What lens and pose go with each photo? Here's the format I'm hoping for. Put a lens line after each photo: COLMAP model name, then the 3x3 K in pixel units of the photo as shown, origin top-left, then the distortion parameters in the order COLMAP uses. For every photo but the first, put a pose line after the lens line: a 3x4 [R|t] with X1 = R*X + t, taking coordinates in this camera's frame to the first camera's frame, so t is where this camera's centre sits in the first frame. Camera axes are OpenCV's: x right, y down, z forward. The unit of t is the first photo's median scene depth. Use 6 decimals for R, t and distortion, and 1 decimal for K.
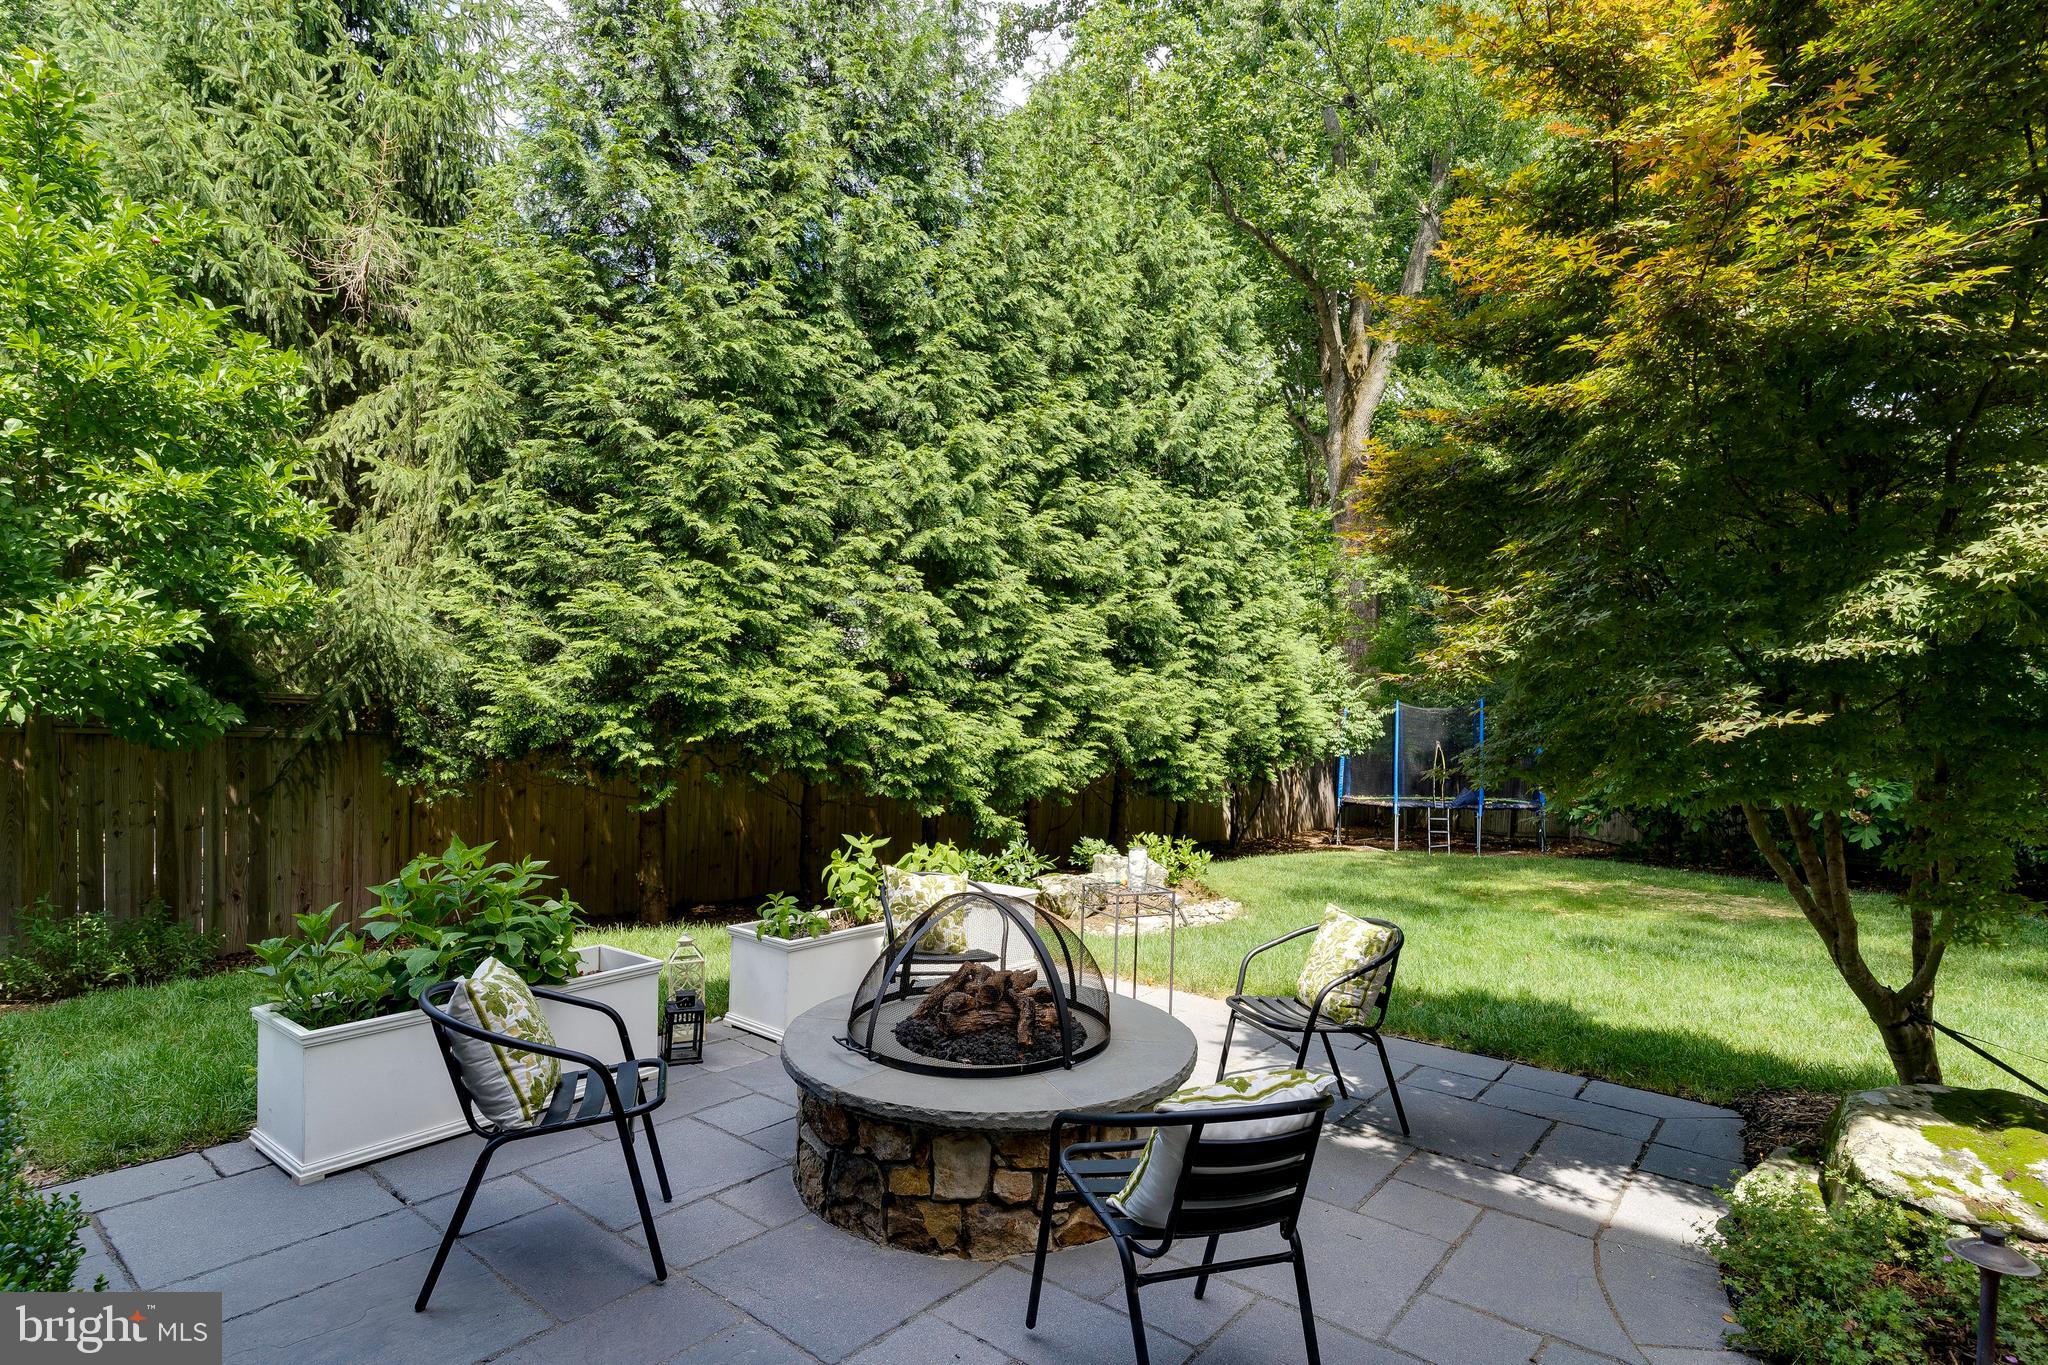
lens RADIAL K [[1042.3, 0, 1030.7], [0, 1042.3, 721.2], [0, 0, 1]] dist [0.002971, -0.000089]
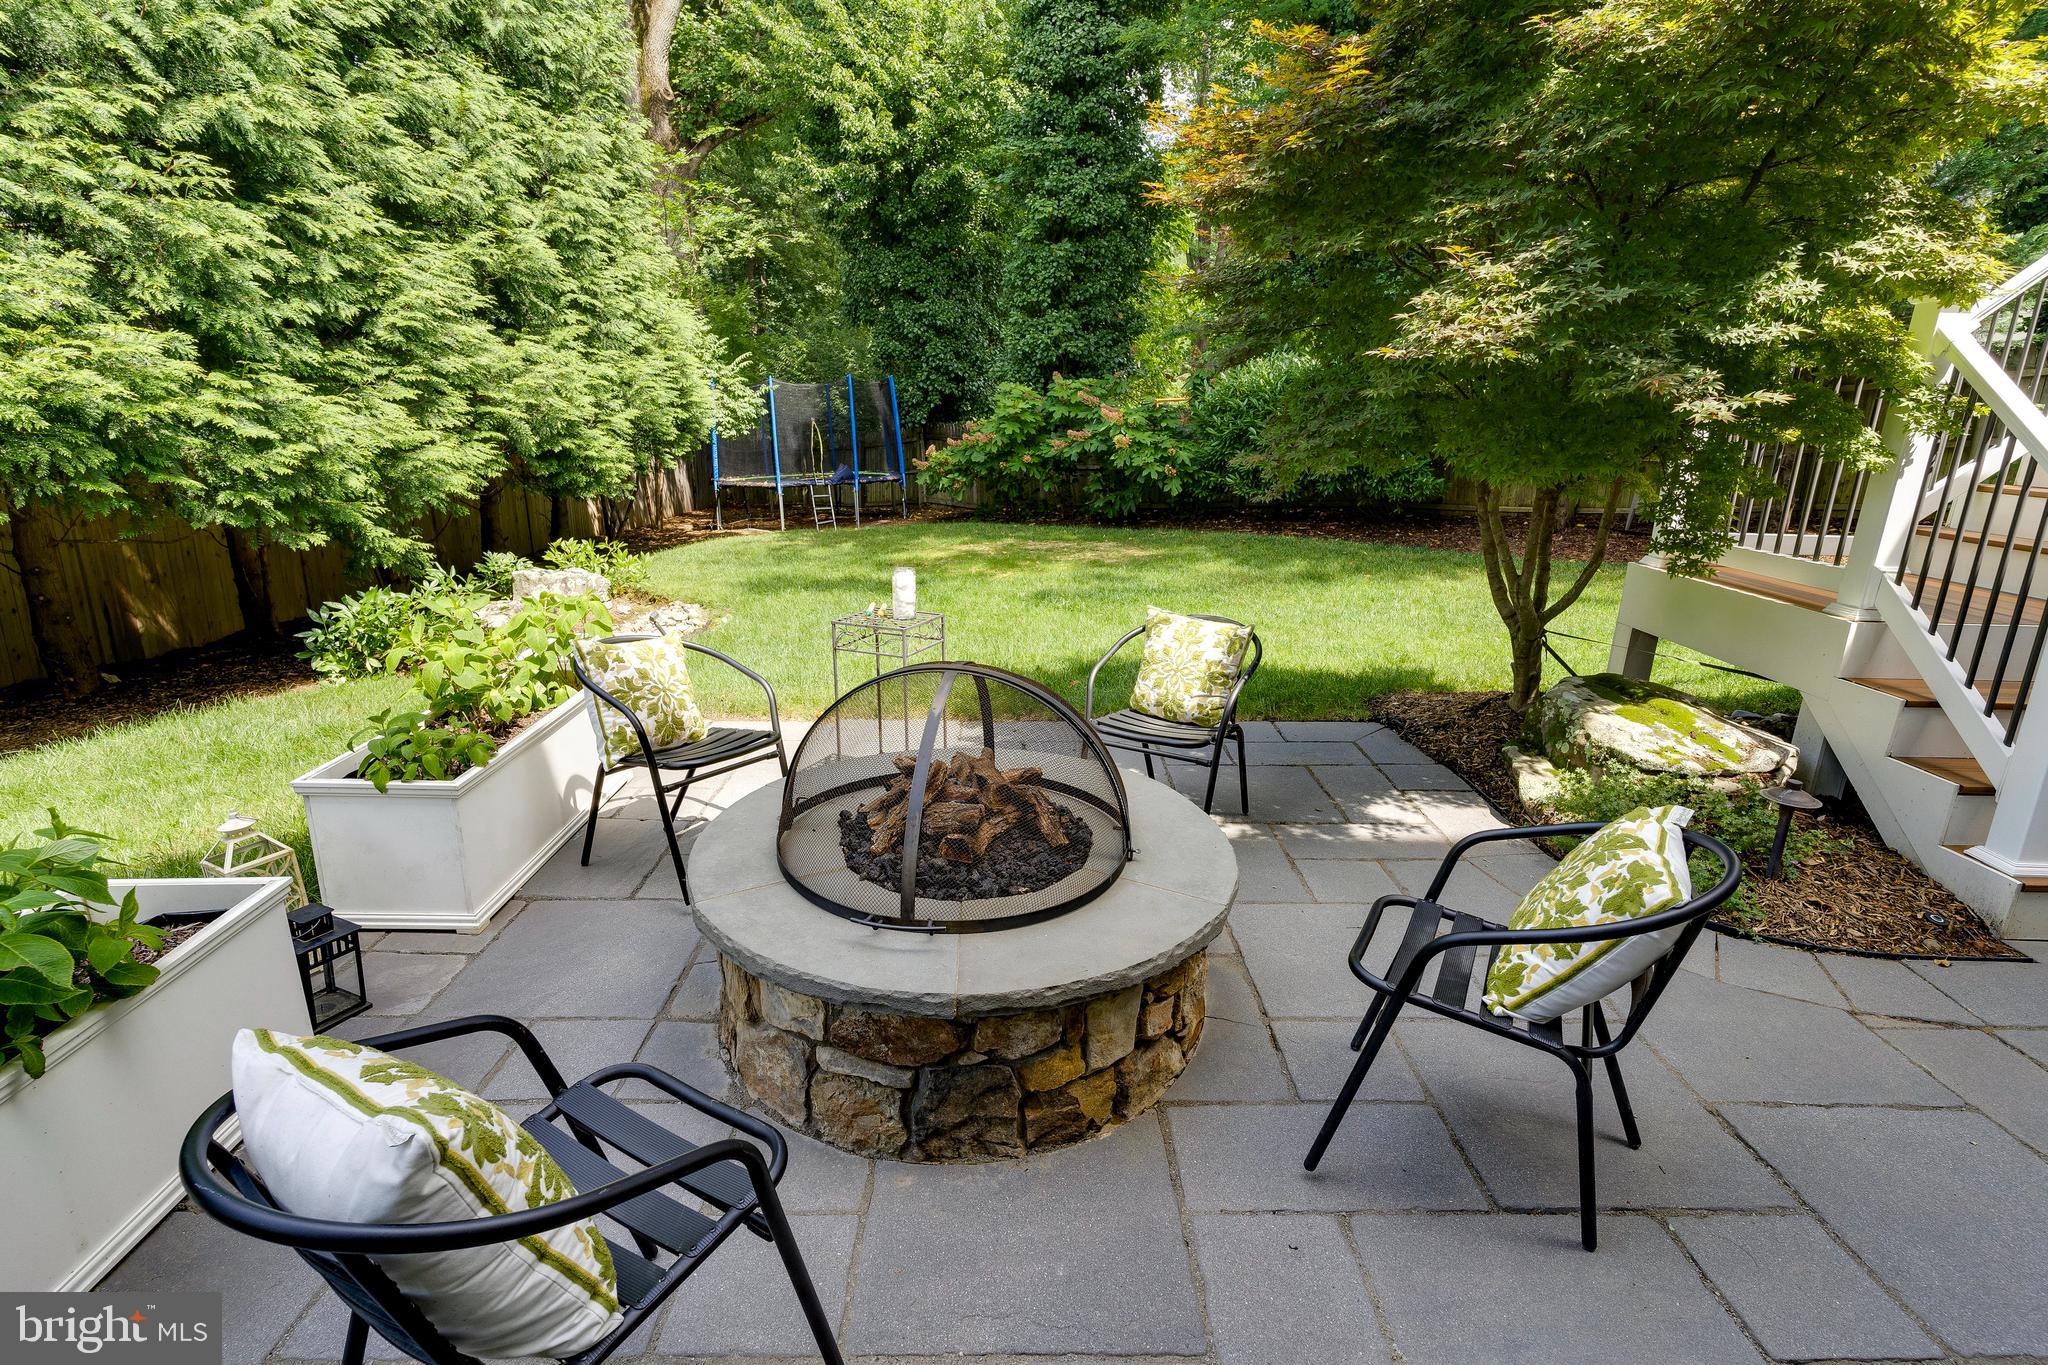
lens RADIAL K [[997.2, 0, 1024.0], [0, 997.2, 682.5], [0, 0, 1]] dist [0.000773, -0.000913]
pose [[0.769055, -0.188736, 0.610683, -0.155247], [0.013076, 0.959857, 0.280184, -0.005158], [-0.639049, -0.207492, 0.740651, 0.166764]]
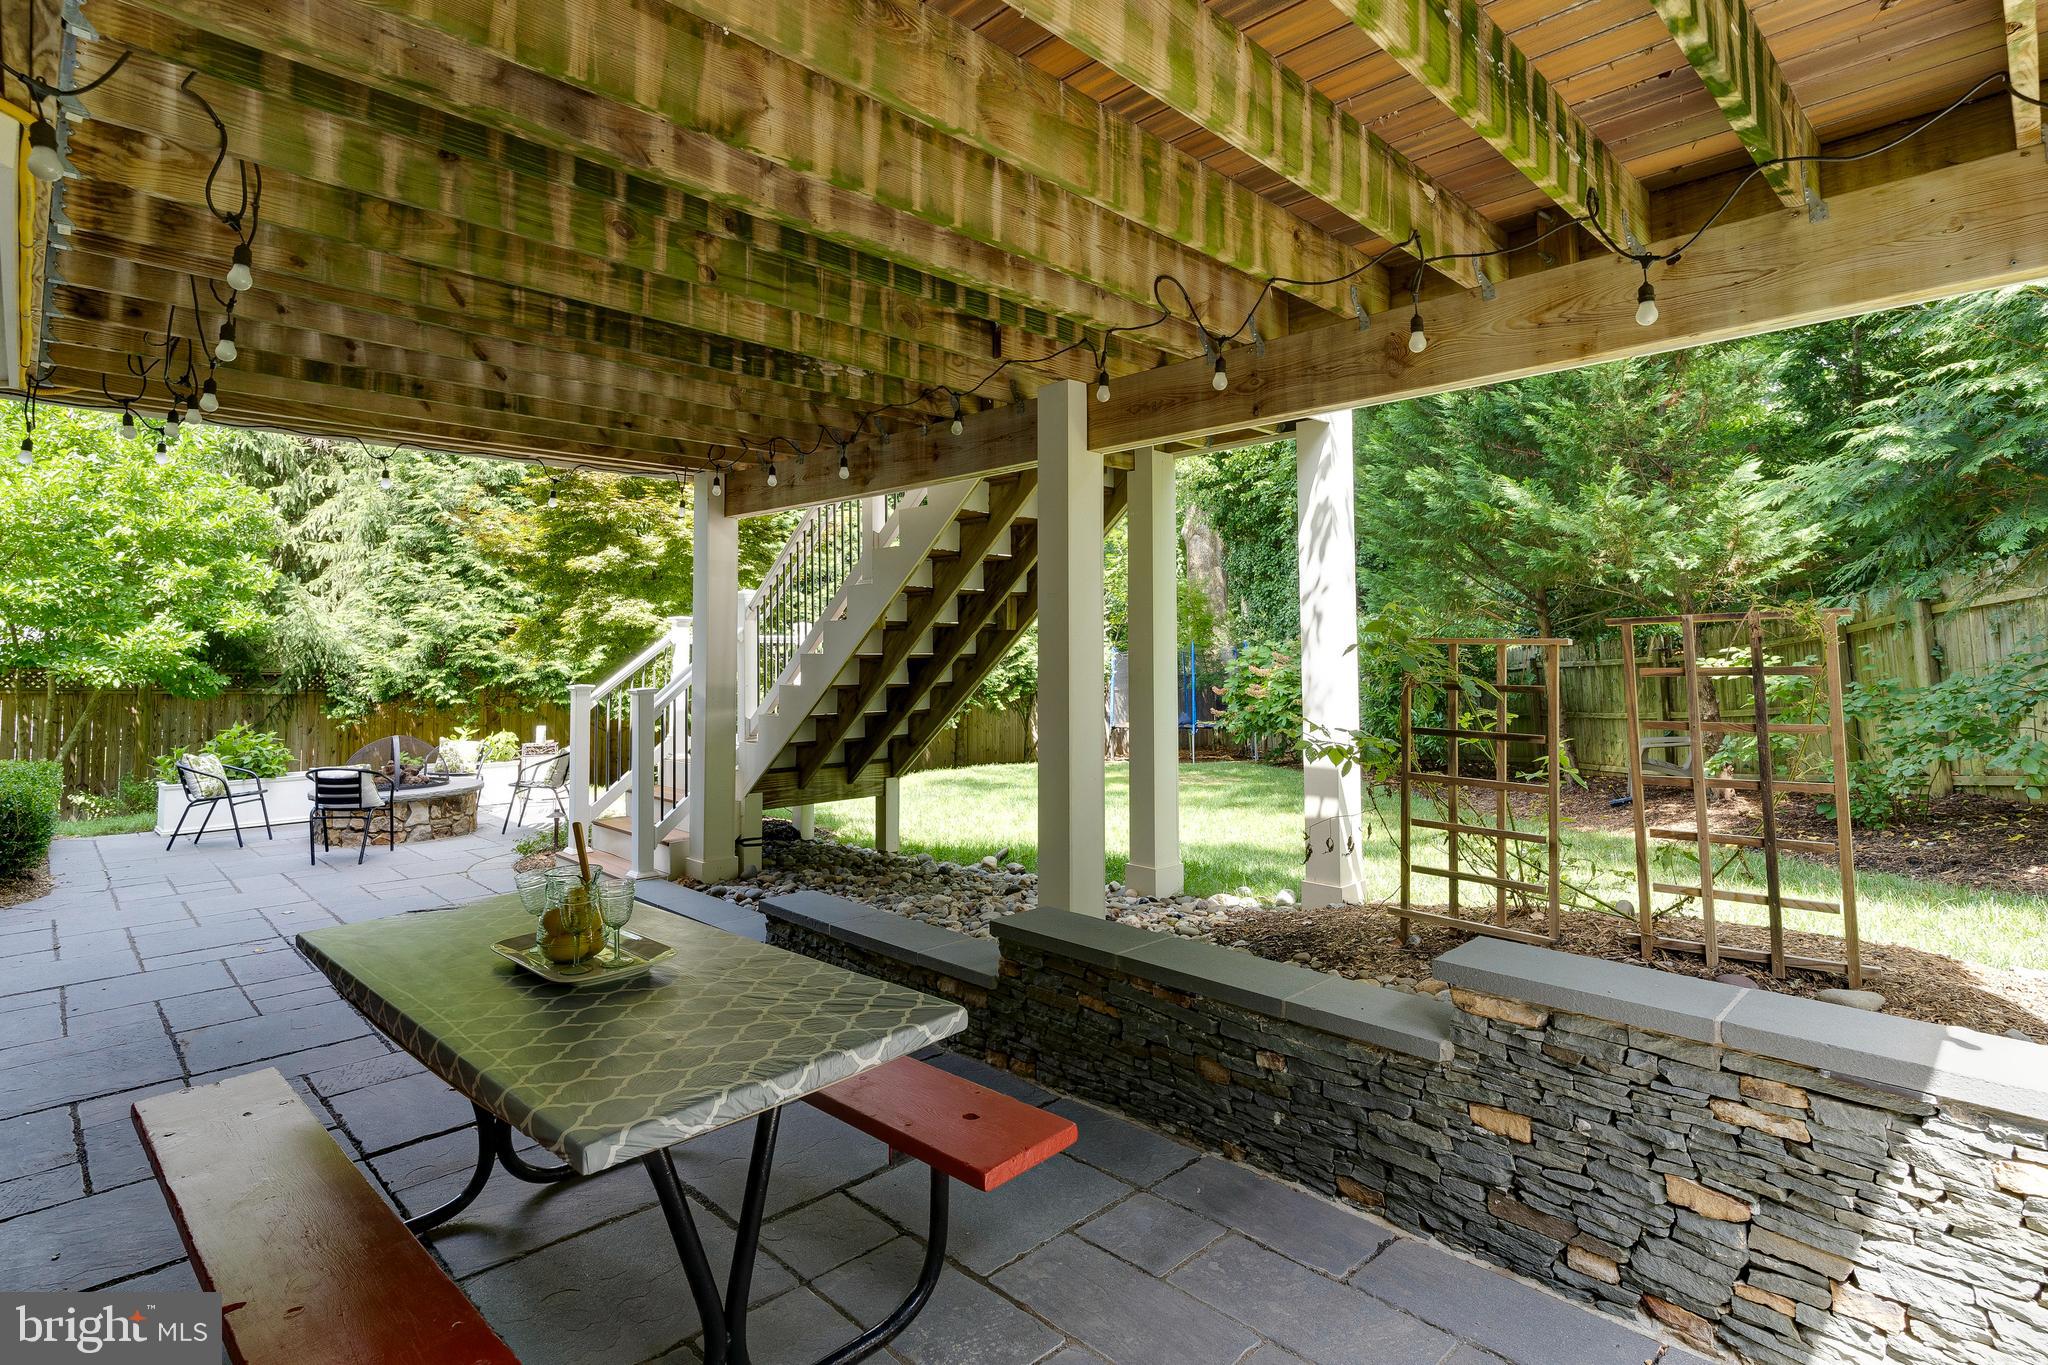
lens RADIAL K [[1029.6, 0, 1022.8], [0, 1029.6, 581.7], [0, 0, 1]] dist [-0.000143, -0.000205]
pose [[0.992557, -0.040555, -0.114833, 0.658037], [0.030462, 0.995626, -0.088325, 0.016726], [0.117913, 0.084169, 0.989450, -0.523996]]
